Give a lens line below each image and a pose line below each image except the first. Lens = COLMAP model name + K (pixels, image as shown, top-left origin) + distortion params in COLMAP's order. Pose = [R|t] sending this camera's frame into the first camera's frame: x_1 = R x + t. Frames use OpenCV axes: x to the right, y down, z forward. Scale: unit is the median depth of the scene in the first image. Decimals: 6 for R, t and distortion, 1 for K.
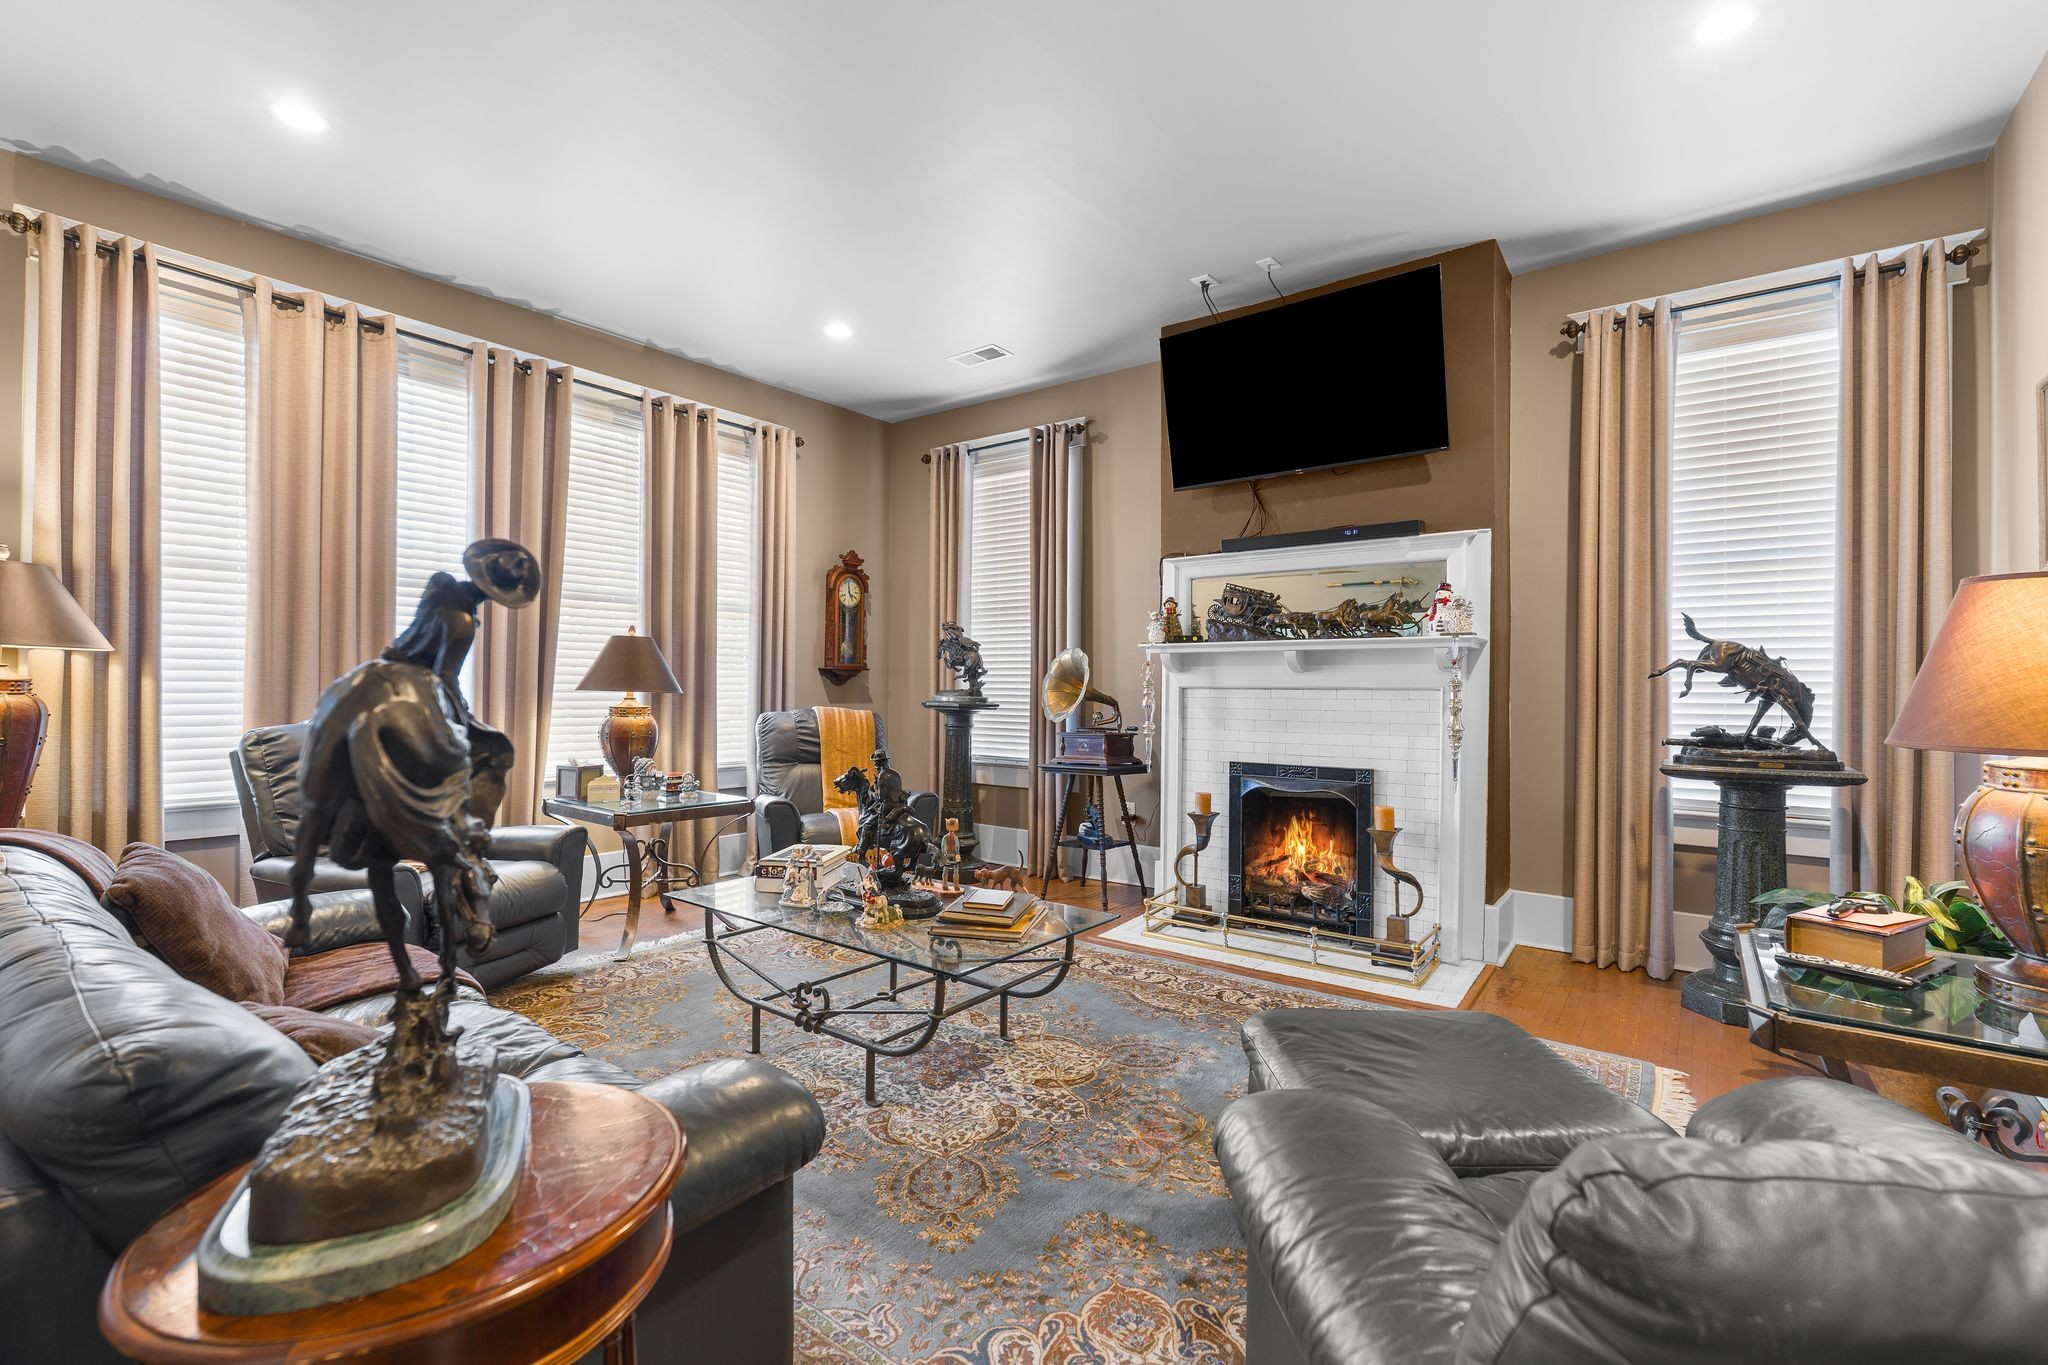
lens RADIAL K [[922.7, 0, 985.4], [0, 922.7, 682.4], [0, 0, 1]] dist [-0.002364, 0.000820]
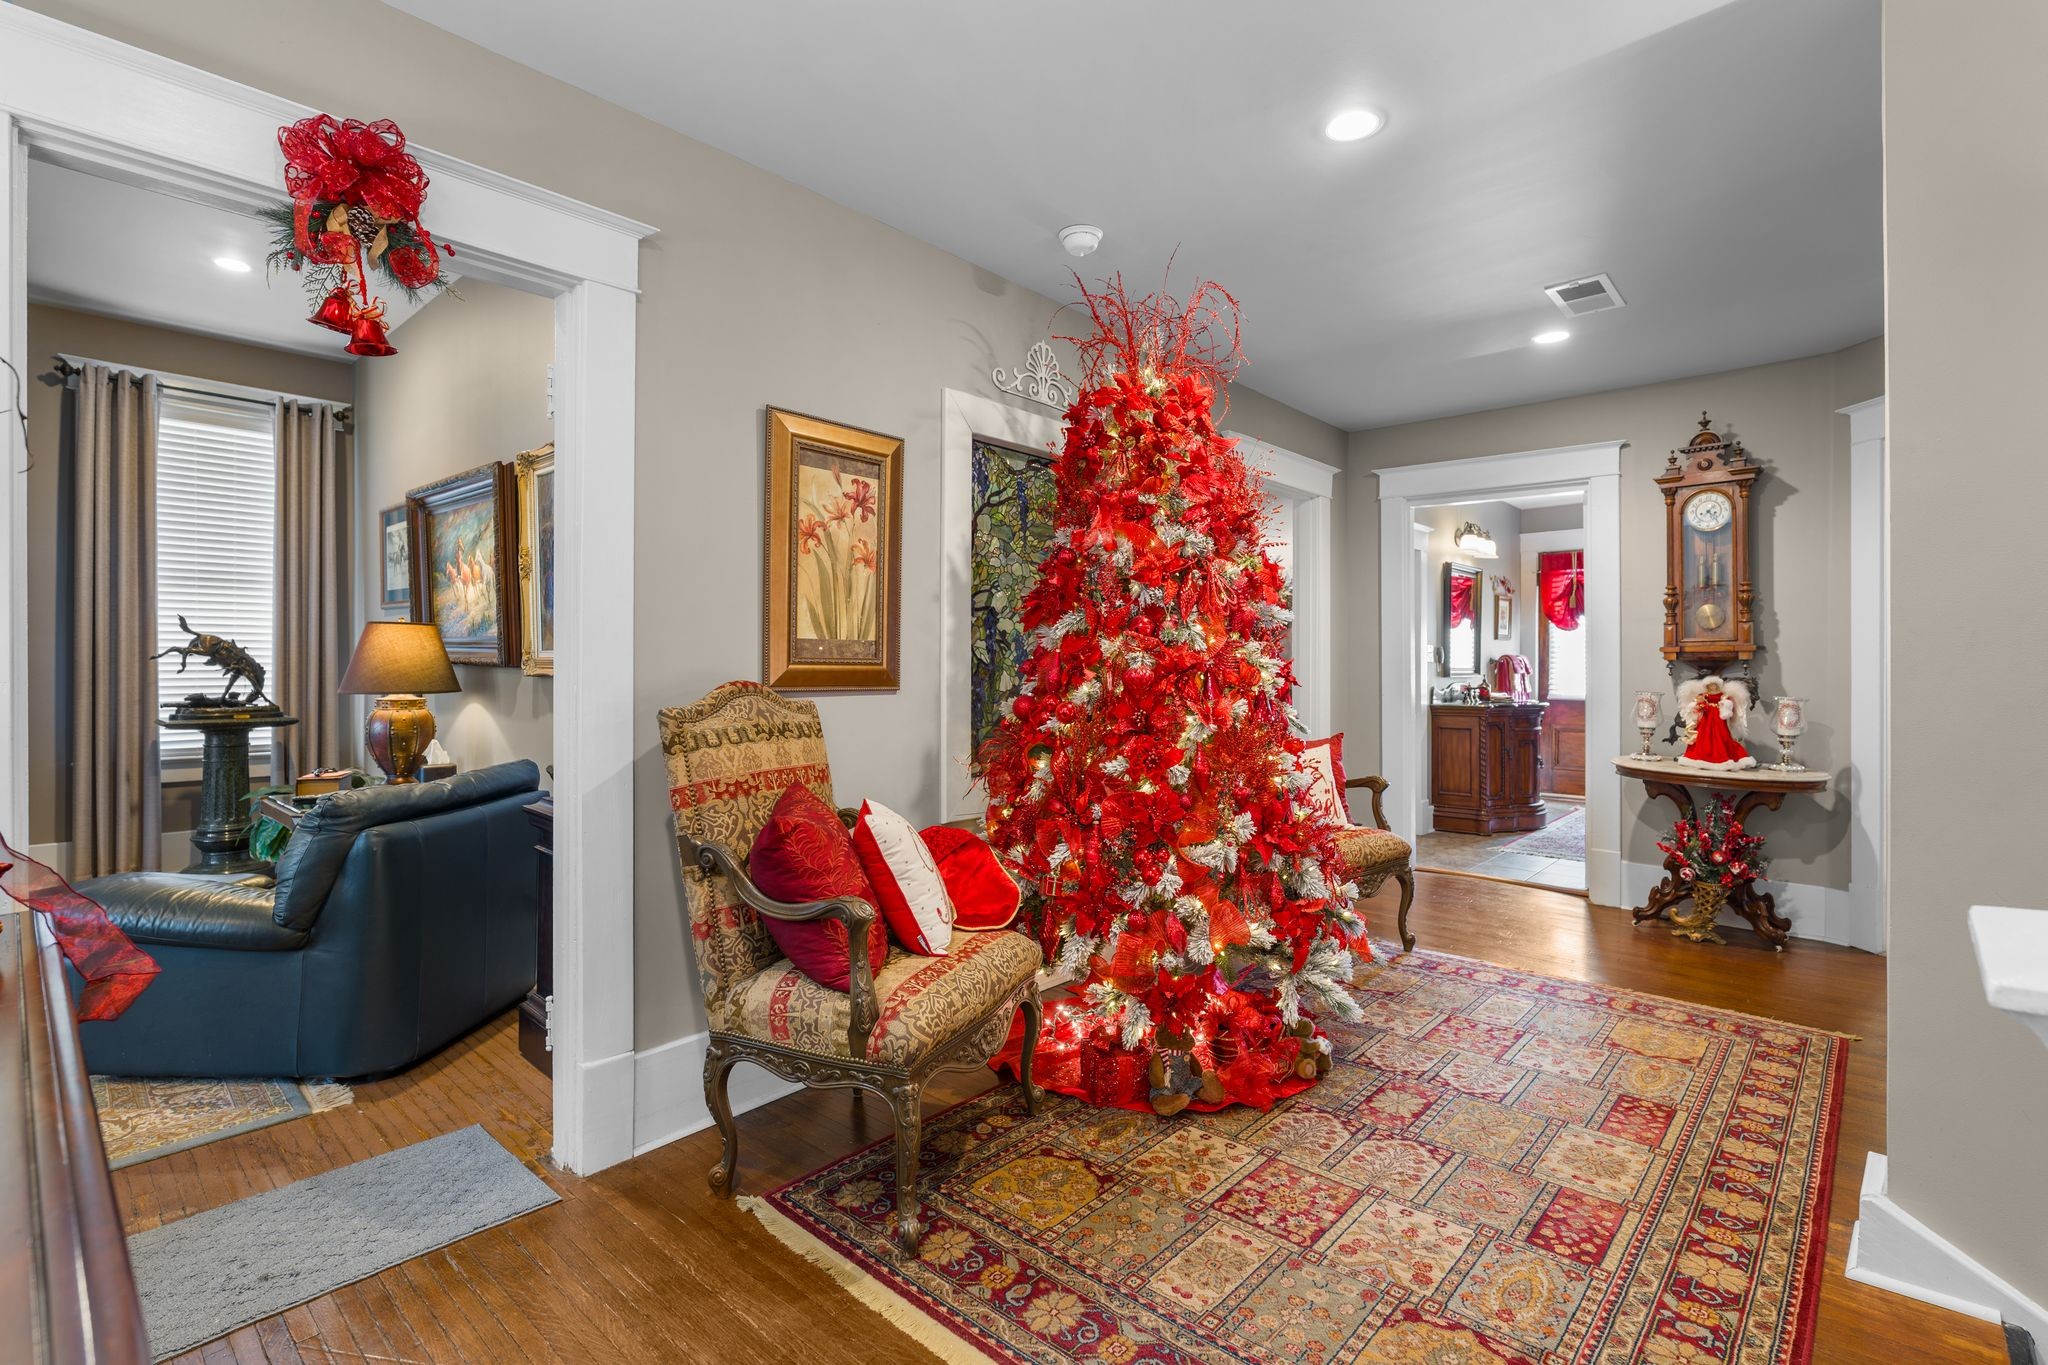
lens RADIAL K [[922.7, 0, 1020.3], [0, 922.7, 674.2], [0, 0, 1]] dist [-0.002364, 0.000820]
pose [[0.086326, -0.014624, 0.996160, -0.536487], [-0.003603, 0.999881, 0.014991, -0.008052], [-0.996260, -0.004884, 0.086263, -0.404860]]
